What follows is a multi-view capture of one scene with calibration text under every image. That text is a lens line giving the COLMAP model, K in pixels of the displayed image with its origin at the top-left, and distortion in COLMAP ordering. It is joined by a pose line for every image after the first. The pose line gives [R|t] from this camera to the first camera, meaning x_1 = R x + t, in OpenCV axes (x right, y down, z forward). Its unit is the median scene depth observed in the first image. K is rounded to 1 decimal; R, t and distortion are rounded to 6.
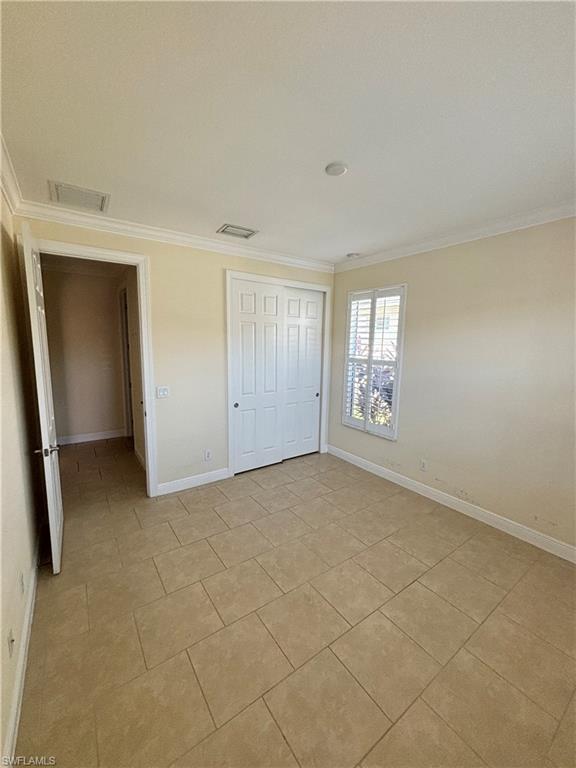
lens RADIAL K [[308.0, 0, 287.6], [0, 308.0, 383.2], [0, 0, 1]] dist [0.002156, 0.000246]
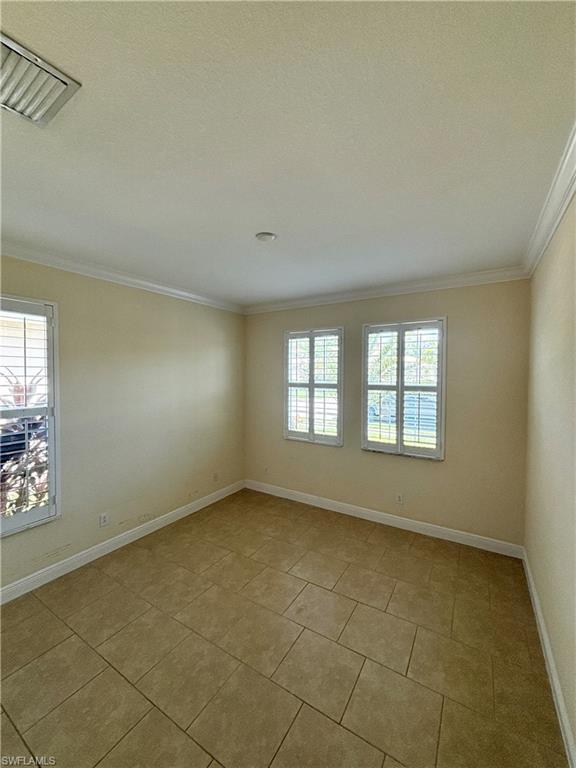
lens RADIAL K [[308.0, 0, 284.4], [0, 308.0, 386.7], [0, 0, 1]] dist [0.002156, 0.000246]
pose [[-0.383834, -0.055458, 0.921735, -0.754095], [0.112989, 0.987873, 0.106489, -0.196739], [-0.916463, 0.145020, -0.372913, 1.125826]]
